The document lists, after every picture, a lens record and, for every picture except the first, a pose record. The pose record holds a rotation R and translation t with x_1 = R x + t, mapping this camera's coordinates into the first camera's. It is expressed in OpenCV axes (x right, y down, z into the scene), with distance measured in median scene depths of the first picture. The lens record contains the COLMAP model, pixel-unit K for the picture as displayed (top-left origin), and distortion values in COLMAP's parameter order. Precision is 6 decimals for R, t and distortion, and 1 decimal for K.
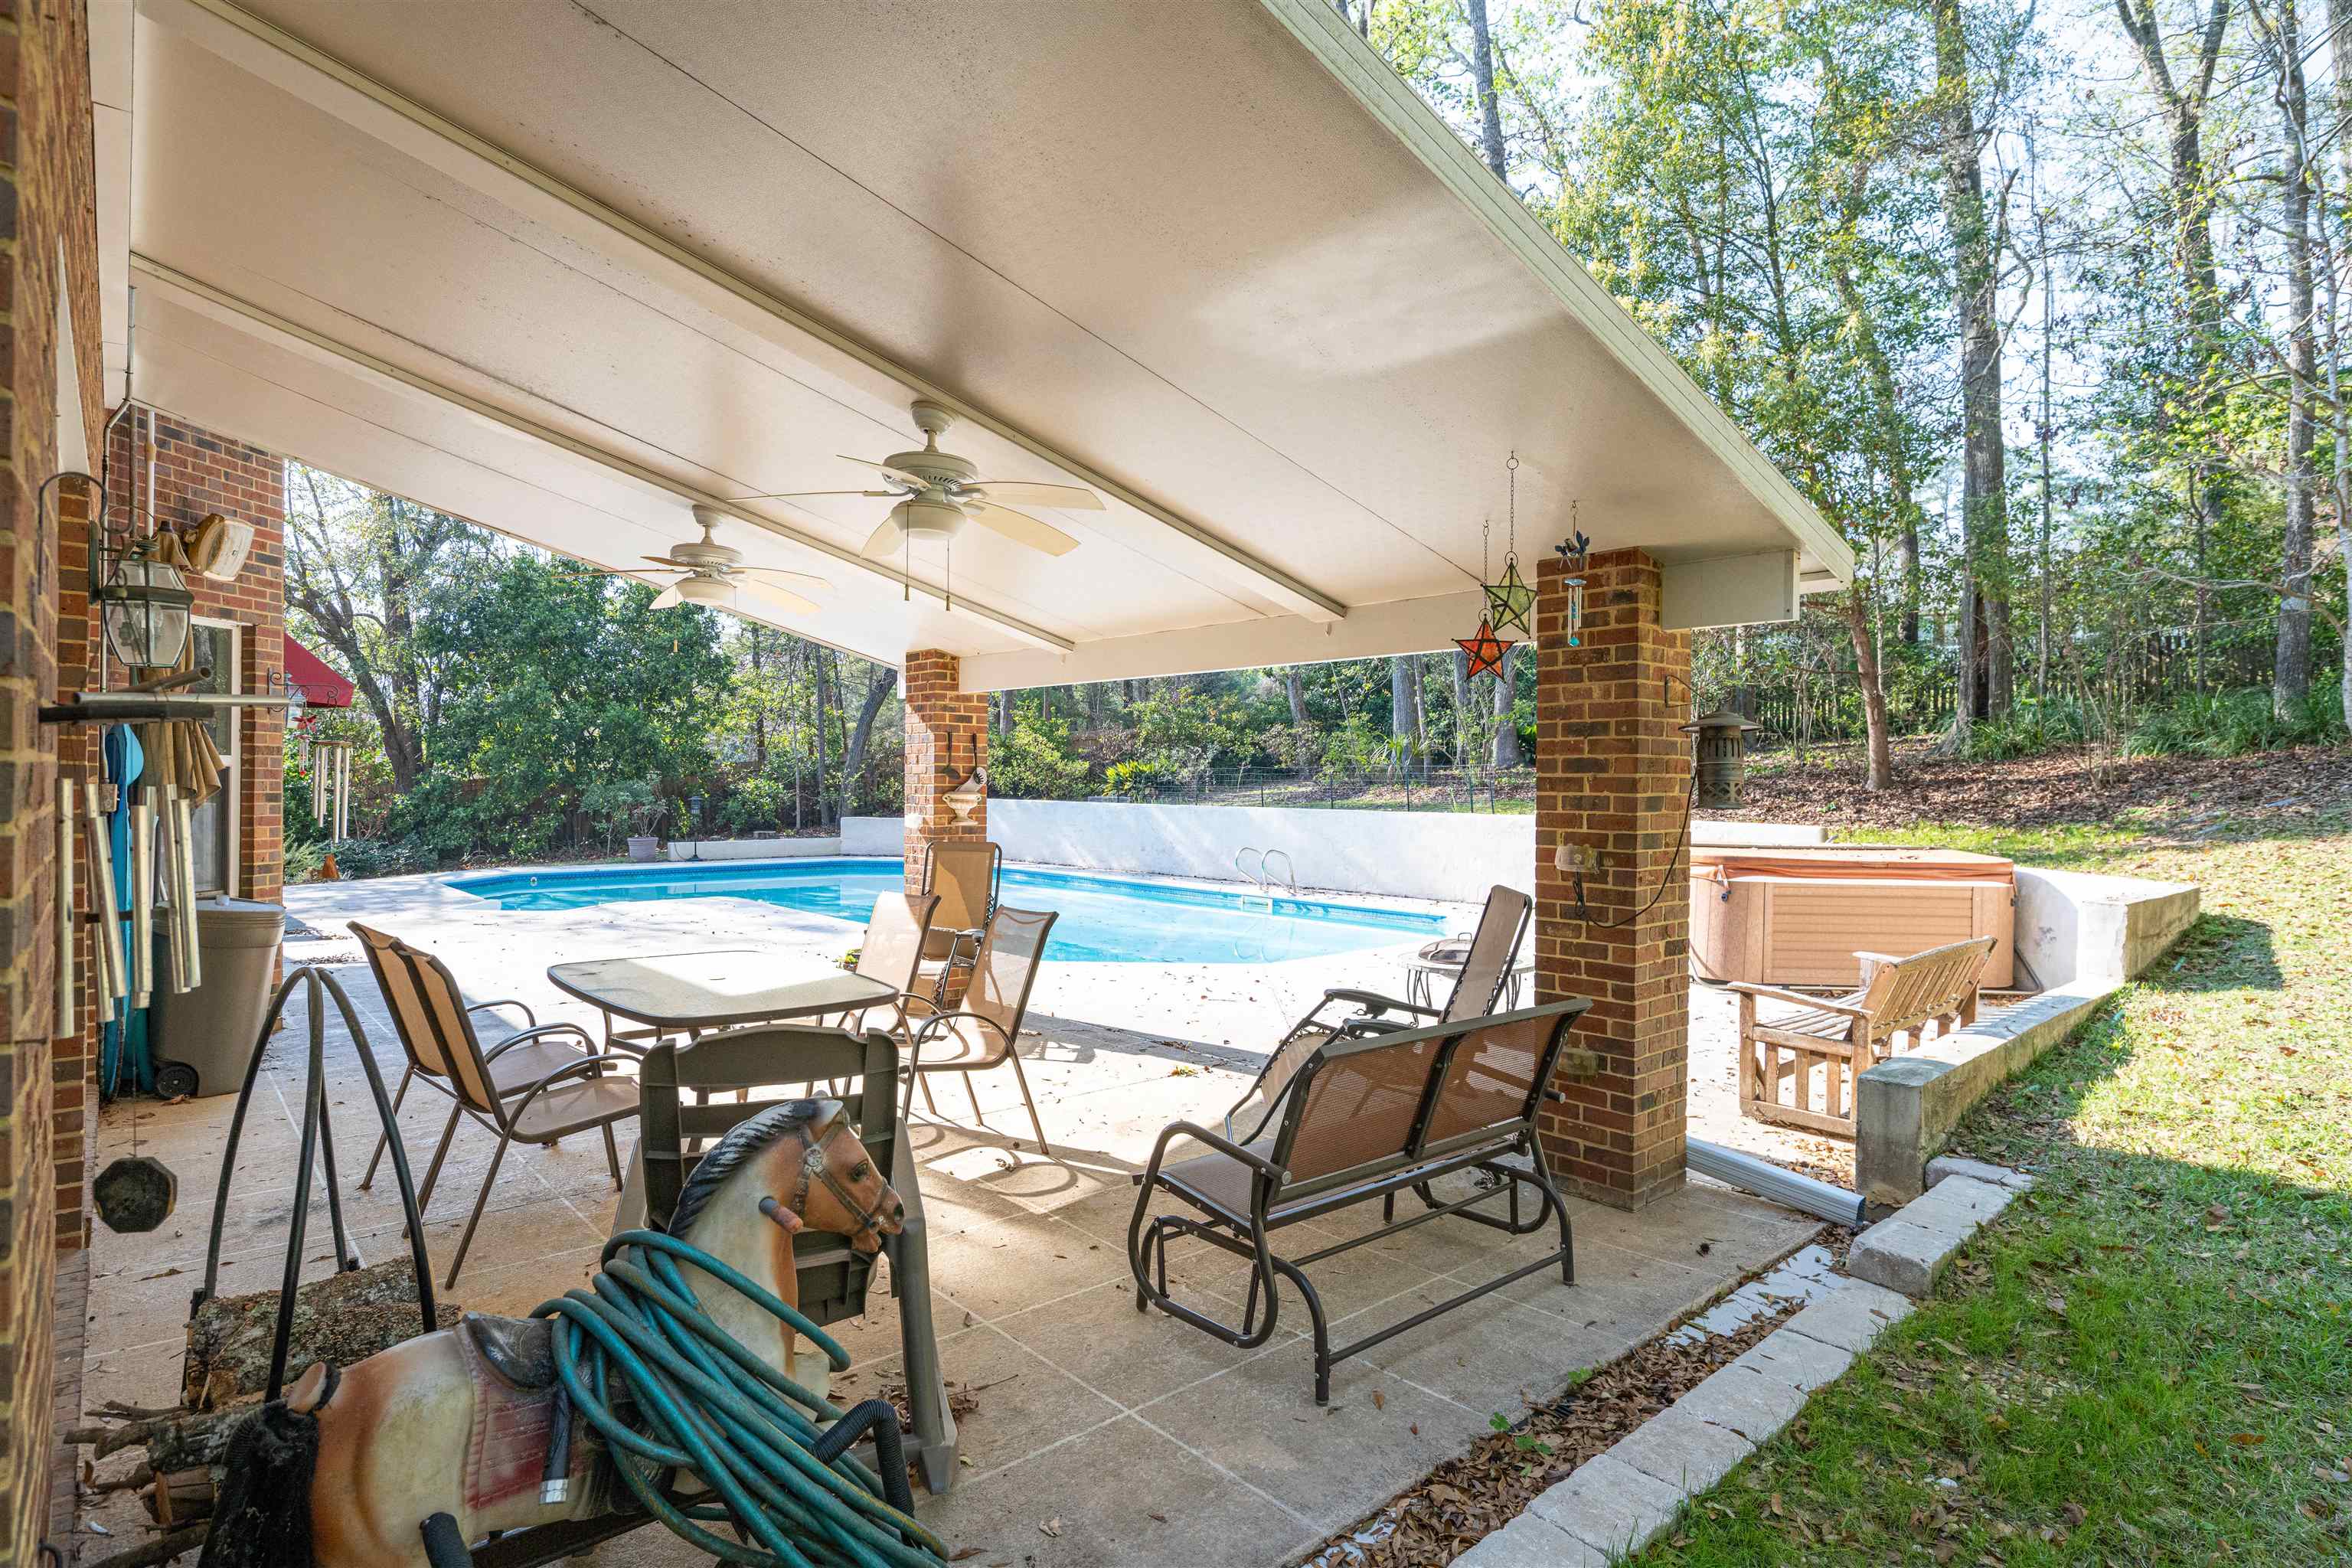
lens RADIAL K [[1221.1, 0, 1176.0], [0, 1221.1, 784.0], [0, 0, 1]] dist [-0.003379, -0.000812]
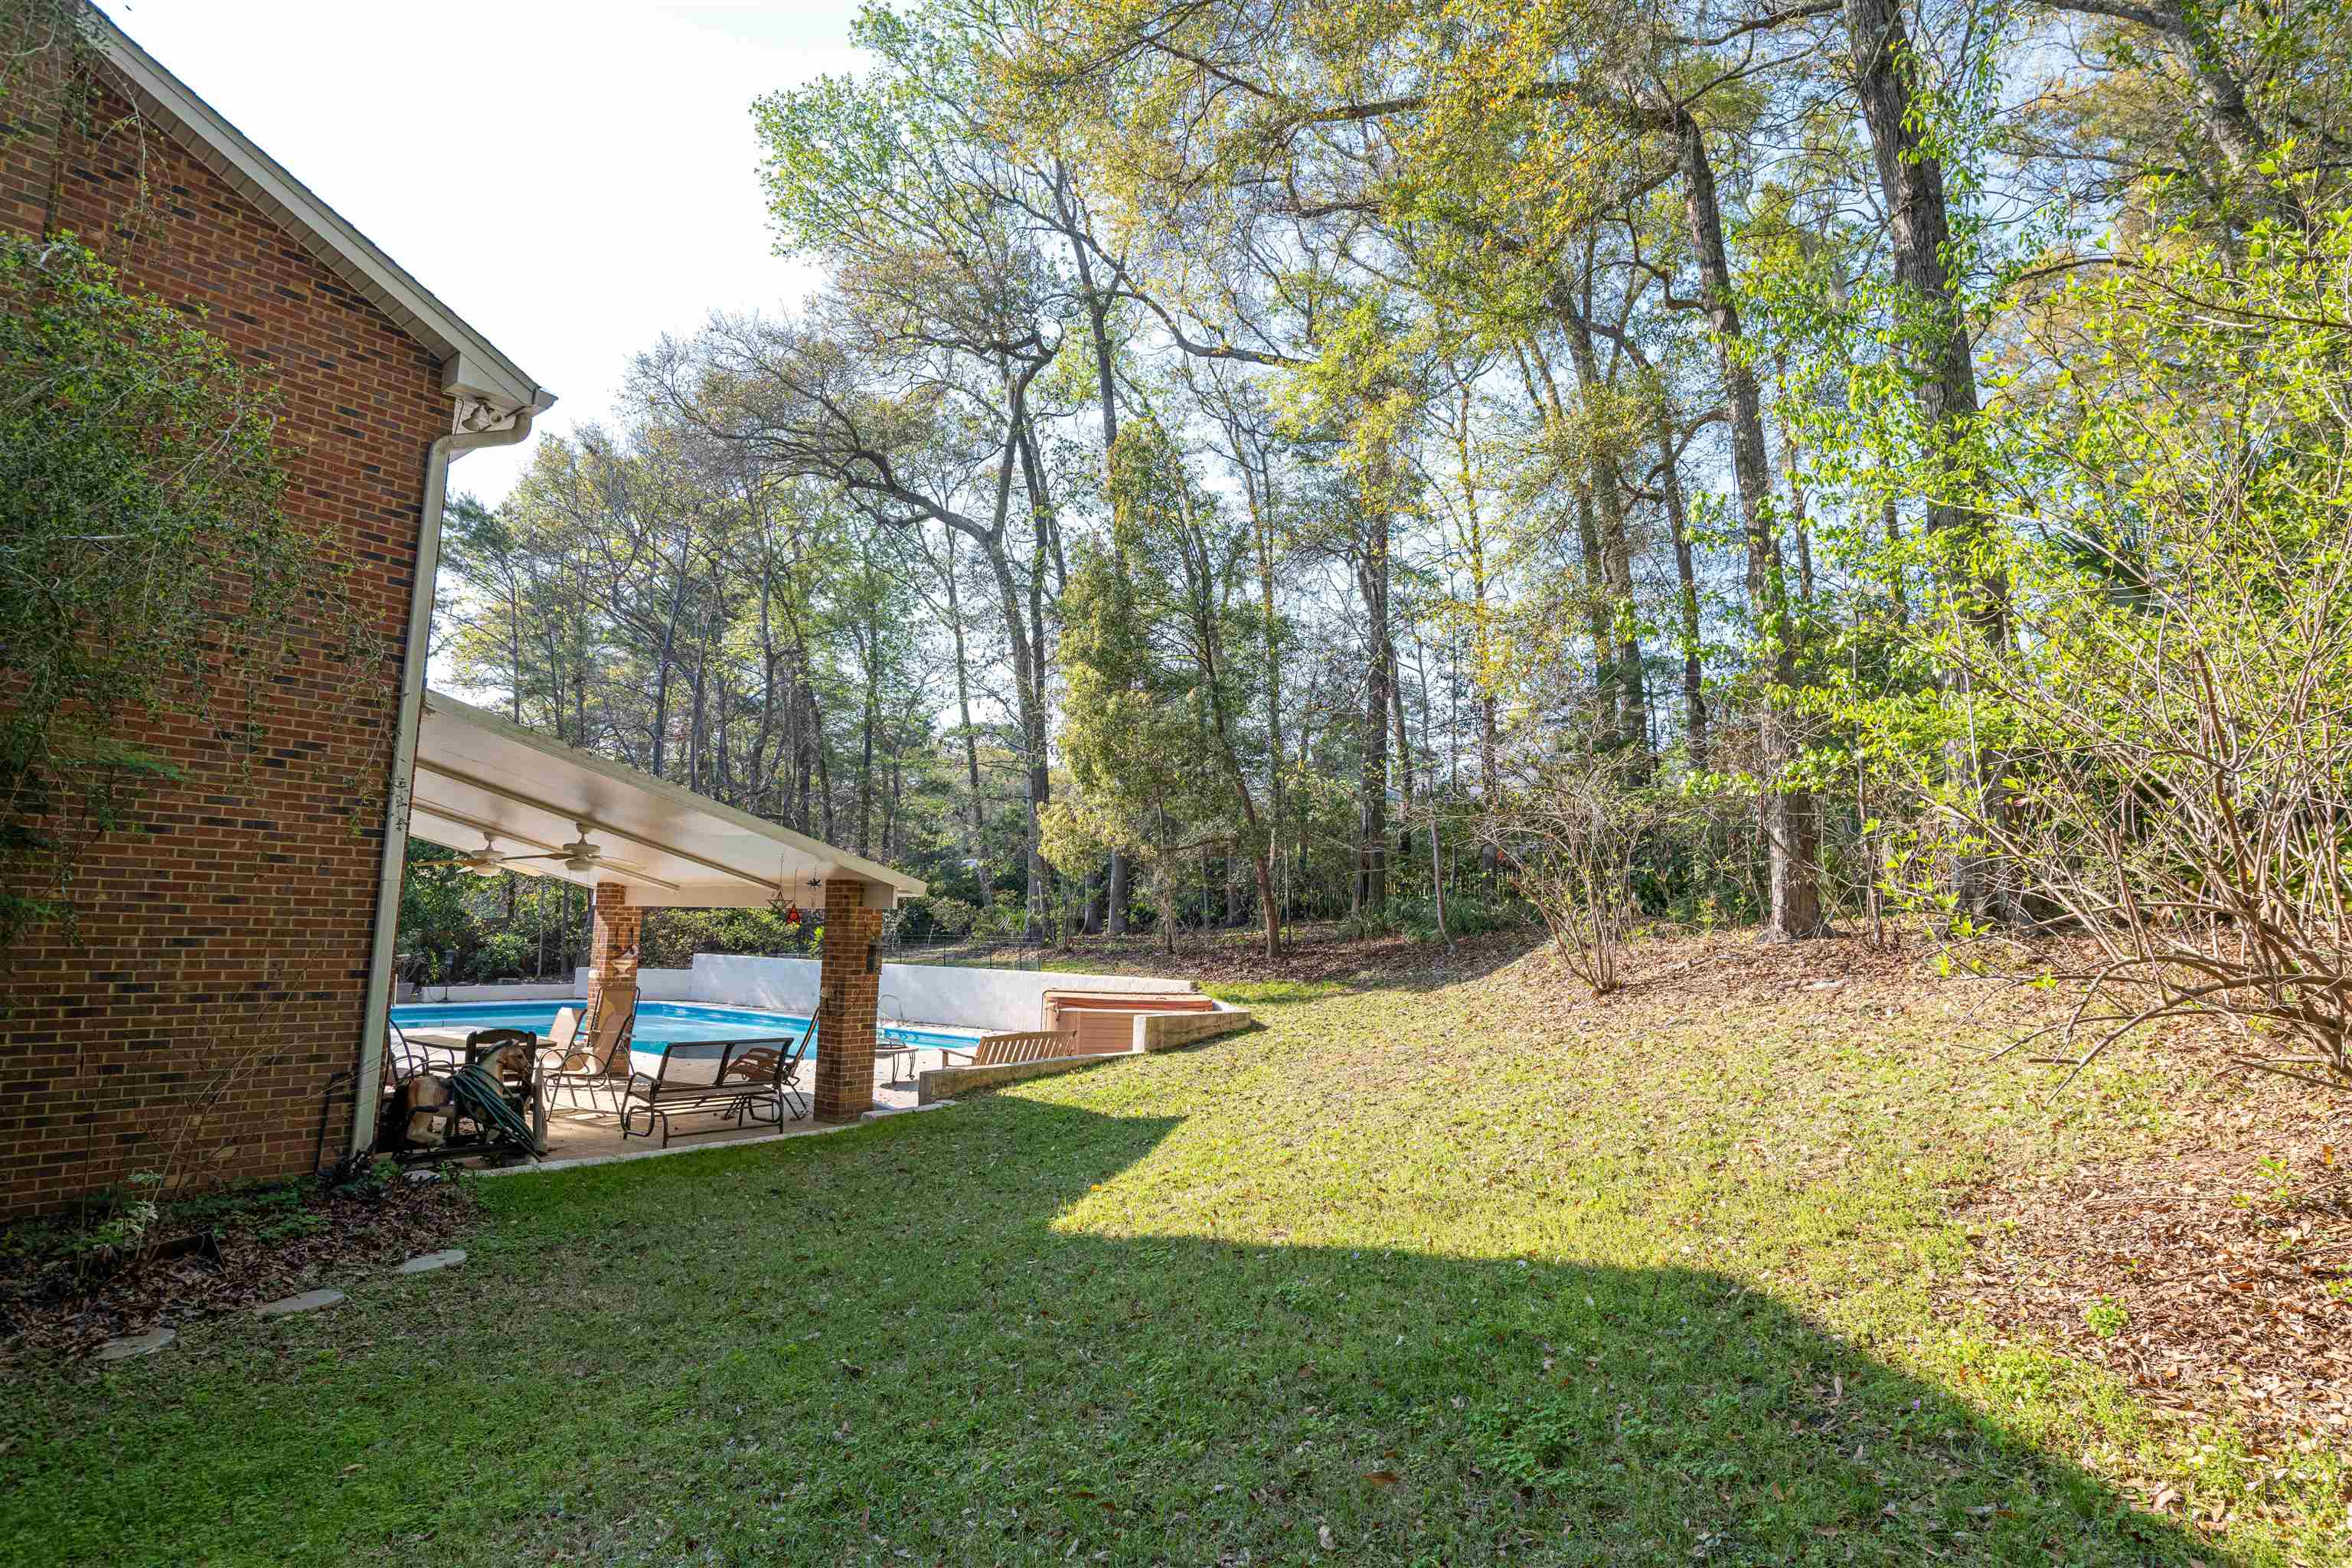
lens RADIAL K [[1221.1, 0, 1176.0], [0, 1221.1, 784.0], [0, 0, 1]] dist [-0.003379, -0.000812]
pose [[0.985600, 0.034407, 0.165555, 0.181679], [-0.013984, 0.992311, -0.122981, -0.021965], [-0.168514, 0.118894, 0.978503, -0.531620]]
